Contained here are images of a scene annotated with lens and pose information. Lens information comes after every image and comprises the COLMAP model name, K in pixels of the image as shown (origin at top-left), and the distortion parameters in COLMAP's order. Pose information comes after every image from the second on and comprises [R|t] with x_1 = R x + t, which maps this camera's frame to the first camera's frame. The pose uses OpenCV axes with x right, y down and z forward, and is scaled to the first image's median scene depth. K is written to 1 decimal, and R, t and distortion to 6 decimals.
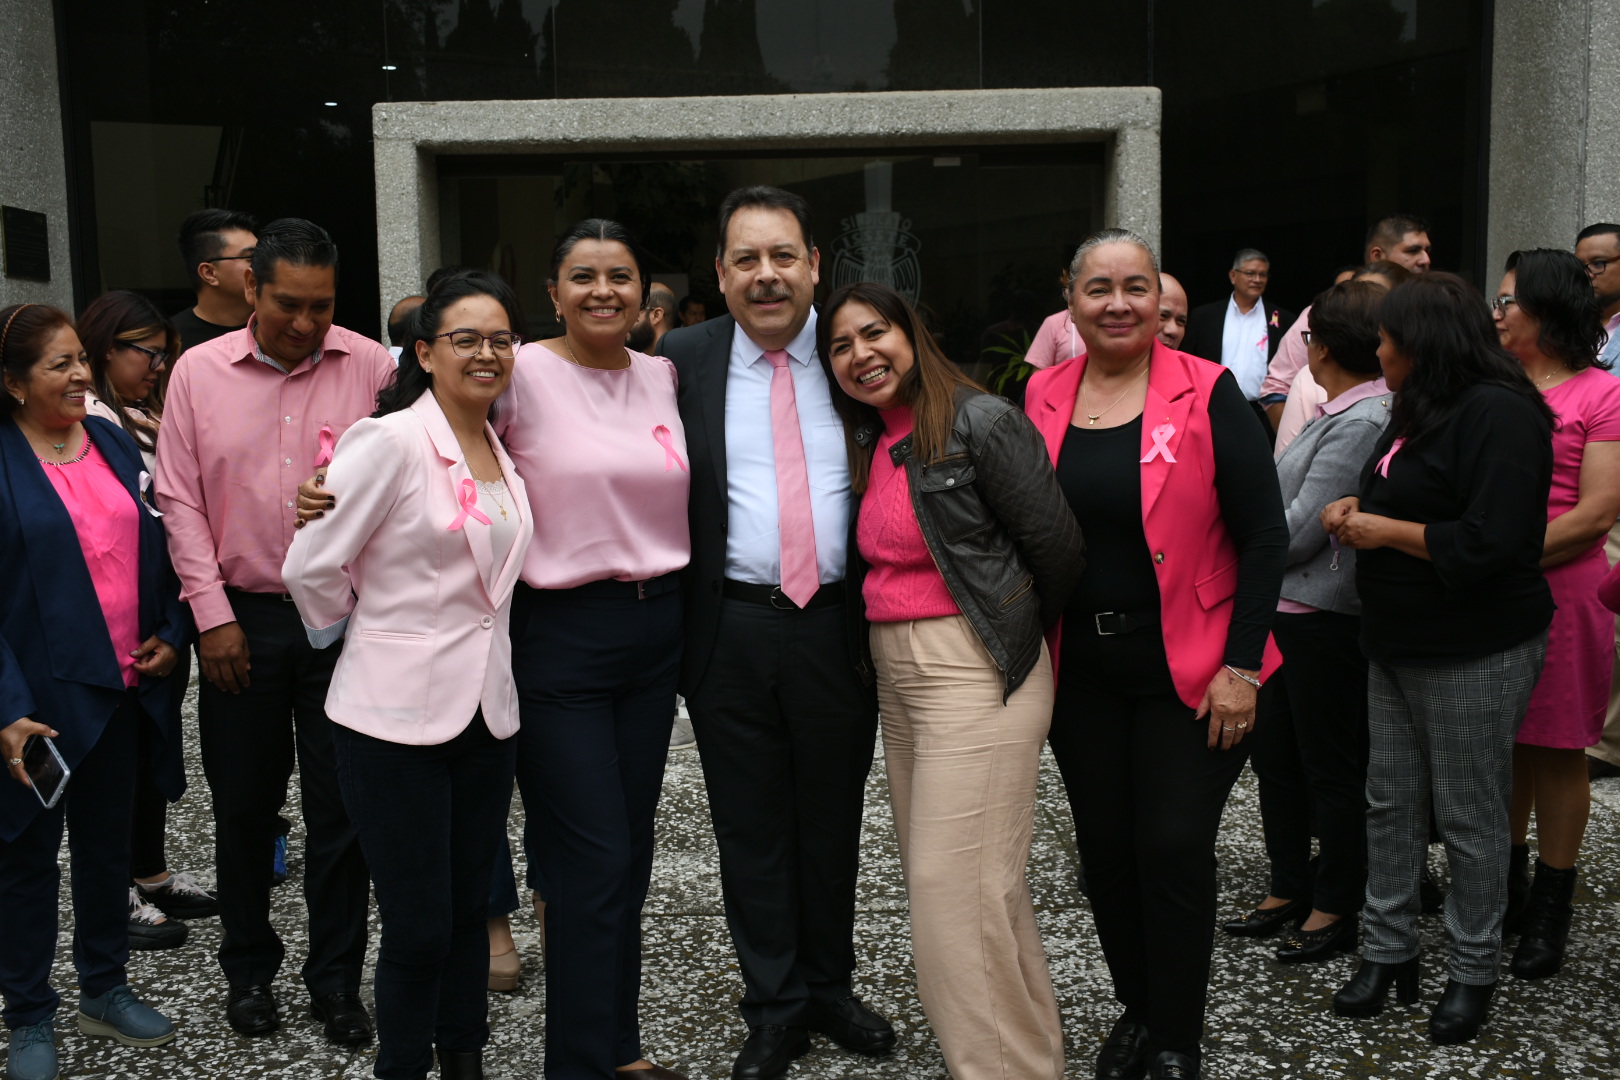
lens RADIAL K [[1755.9, 0, 806.5], [0, 1755.9, 542.1], [0, 0, 1]] dist [-0.007720, 0.019598]
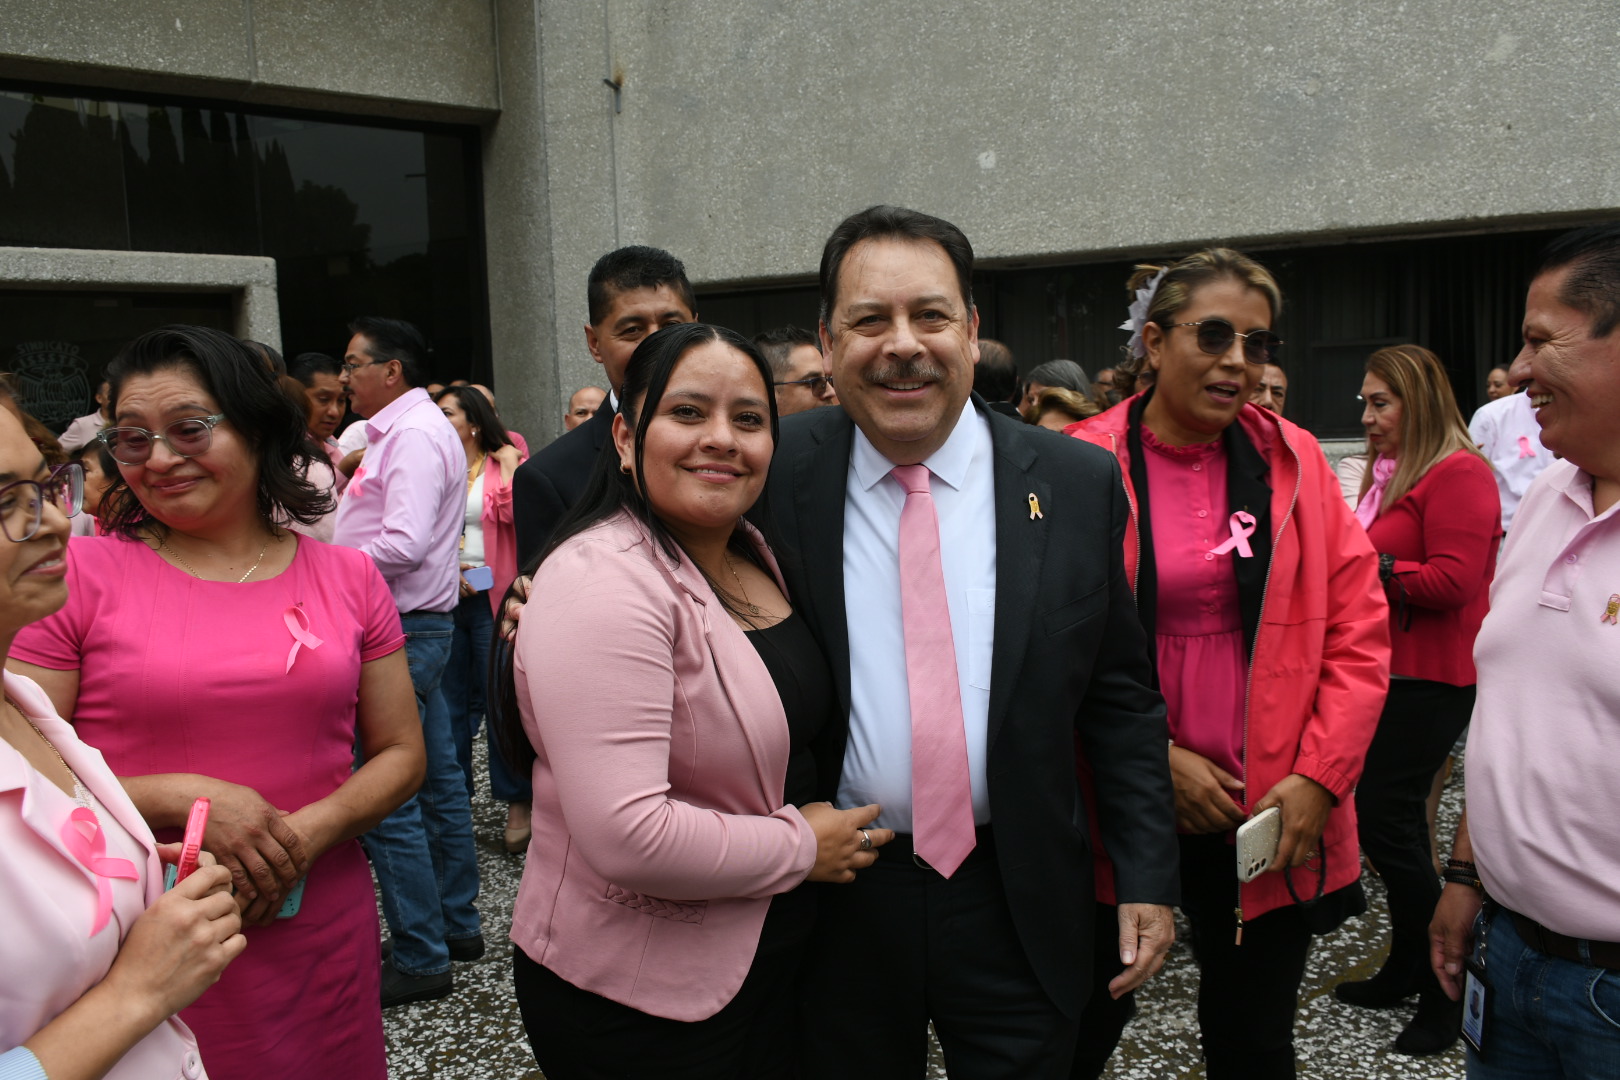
lens RADIAL K [[1244.0, 0, 808.0], [0, 1244.0, 543.9], [0, 0, 1]] dist [-0.021836, -0.006534]
pose [[0.783827, -0.074436, 0.616502, -0.096885], [0.089488, 0.995967, 0.006475, 0.005827], [-0.614497, 0.050094, 0.787327, -0.051070]]
